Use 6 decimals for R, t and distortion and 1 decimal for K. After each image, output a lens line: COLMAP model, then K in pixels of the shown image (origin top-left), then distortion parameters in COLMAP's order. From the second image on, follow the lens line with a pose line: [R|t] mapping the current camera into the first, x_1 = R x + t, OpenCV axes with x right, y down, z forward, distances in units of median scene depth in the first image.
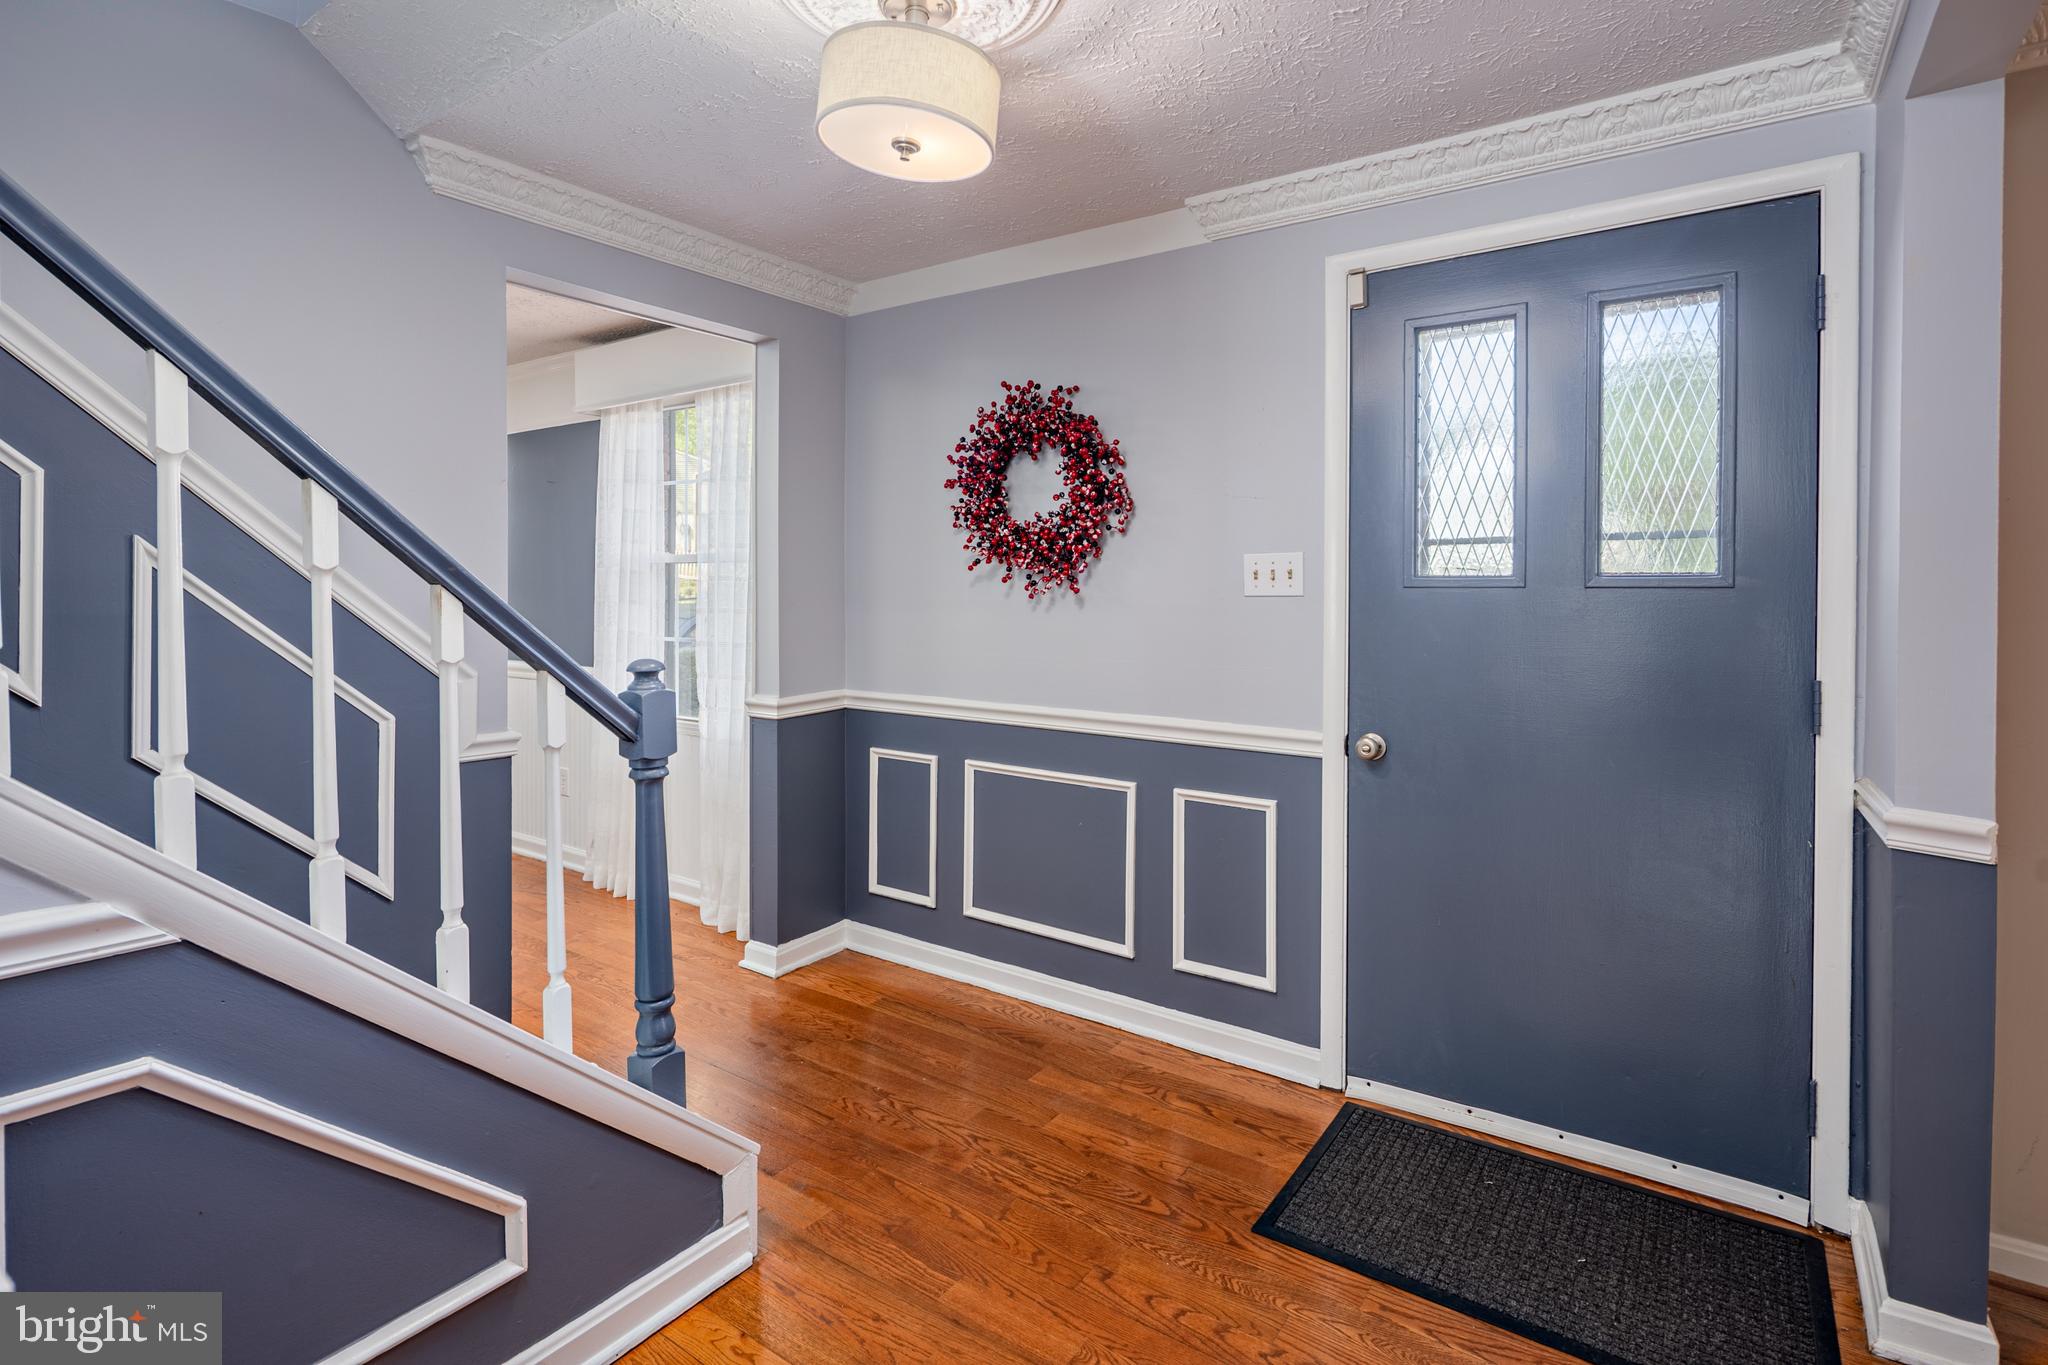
lens RADIAL K [[1000.2, 0, 1018.3], [0, 1000.2, 611.4], [0, 0, 1]] dist [0.004324, -0.005224]
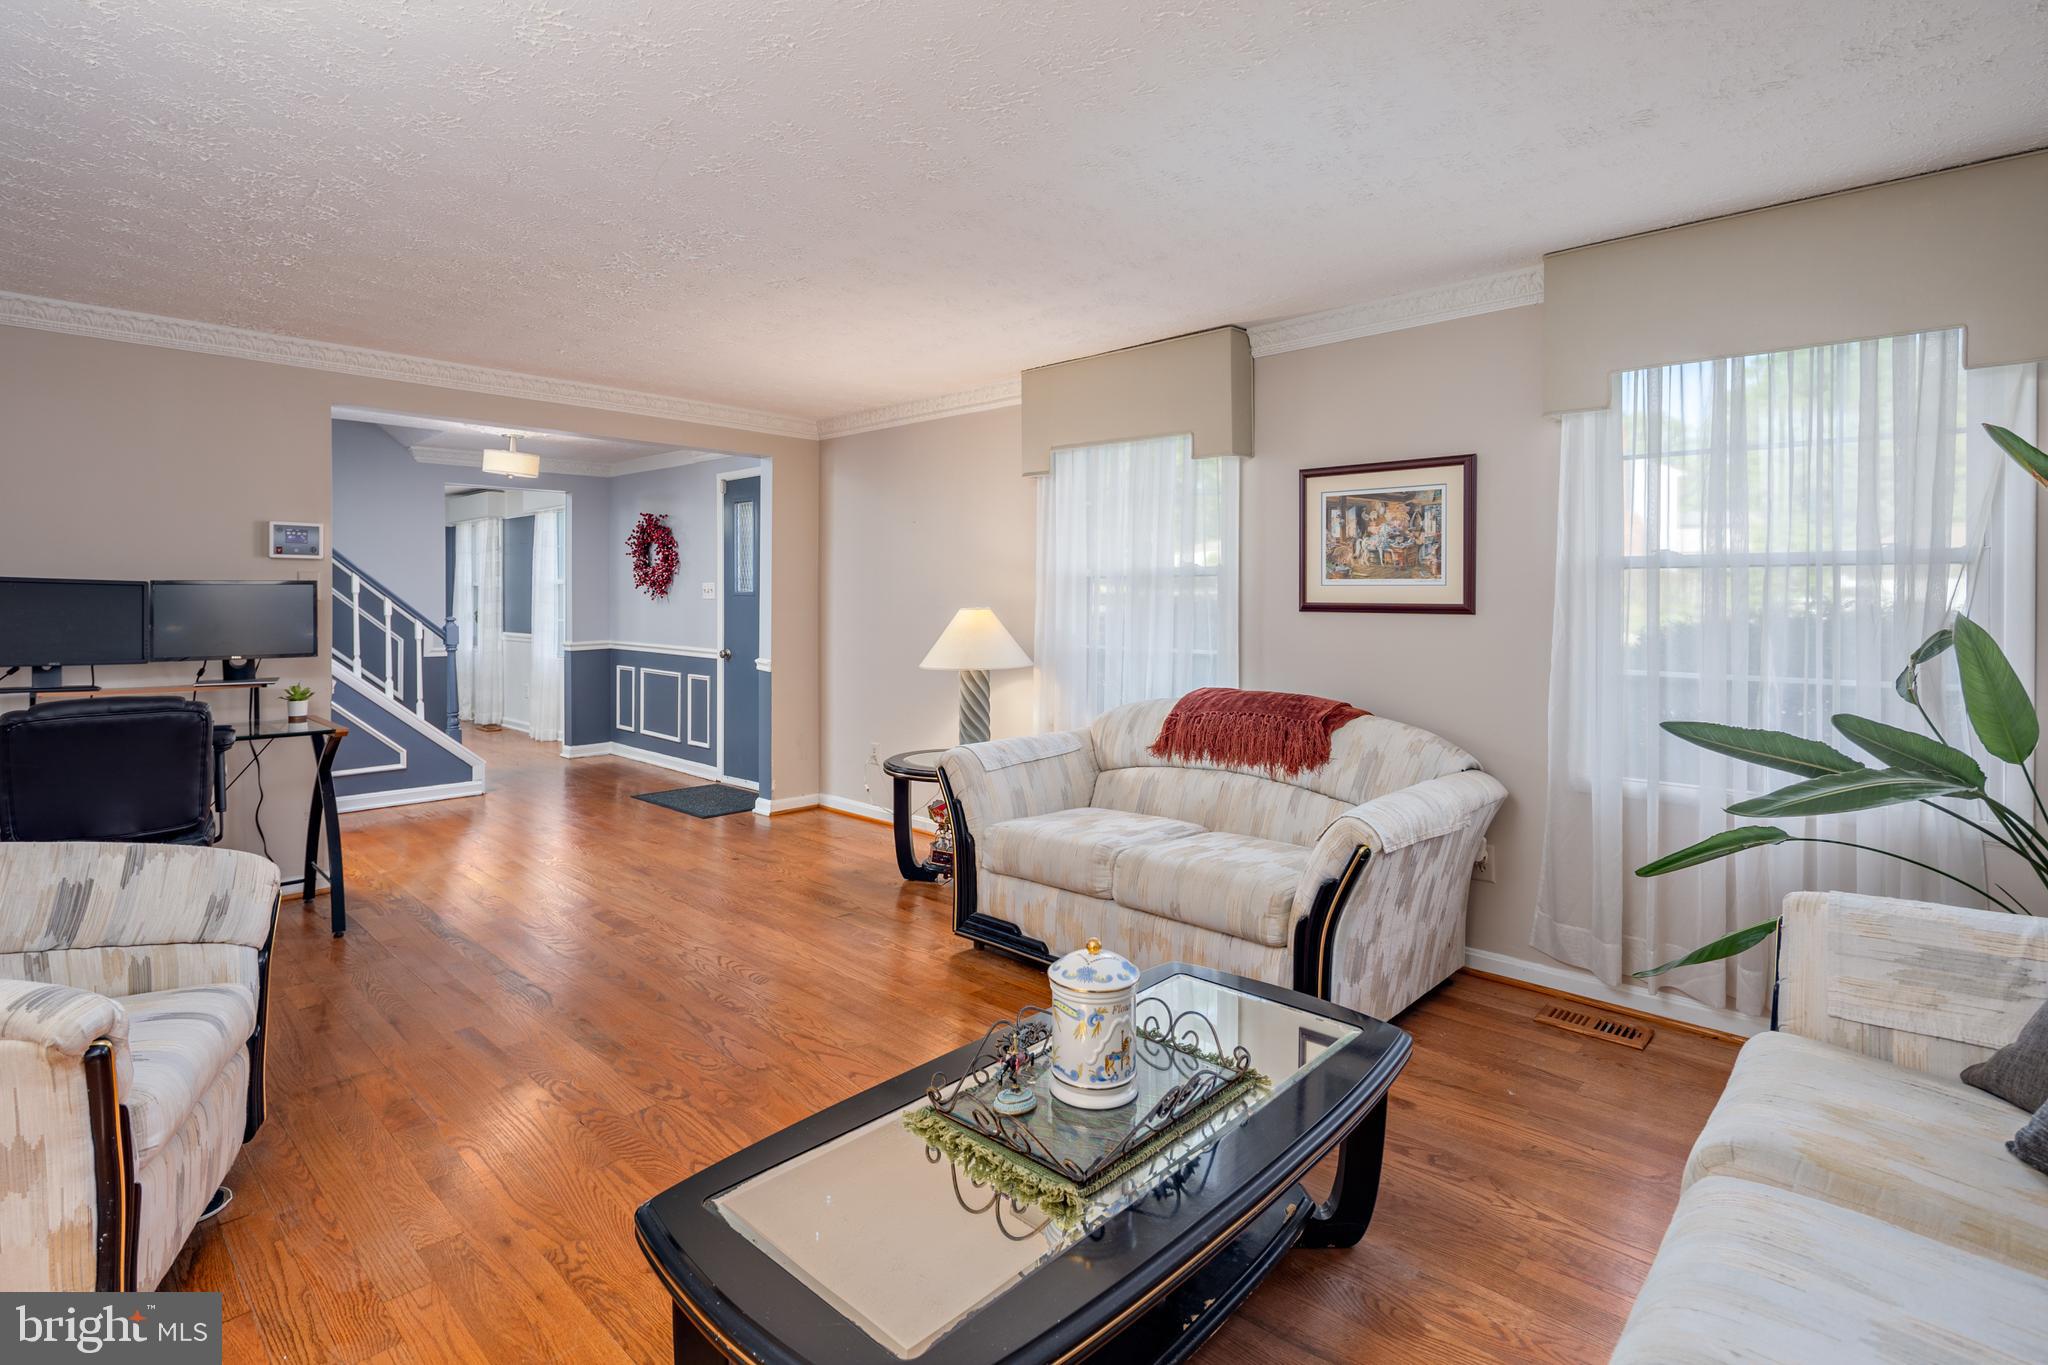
lens RADIAL K [[1000.2, 0, 1018.9], [0, 1000.2, 605.6], [0, 0, 1]] dist [0.004324, -0.005224]
pose [[0.988291, -0.007519, -0.152398, 1.296569], [0.006801, 0.999963, -0.005231, 0.019353], [0.152432, 0.004133, 0.988305, -1.319475]]
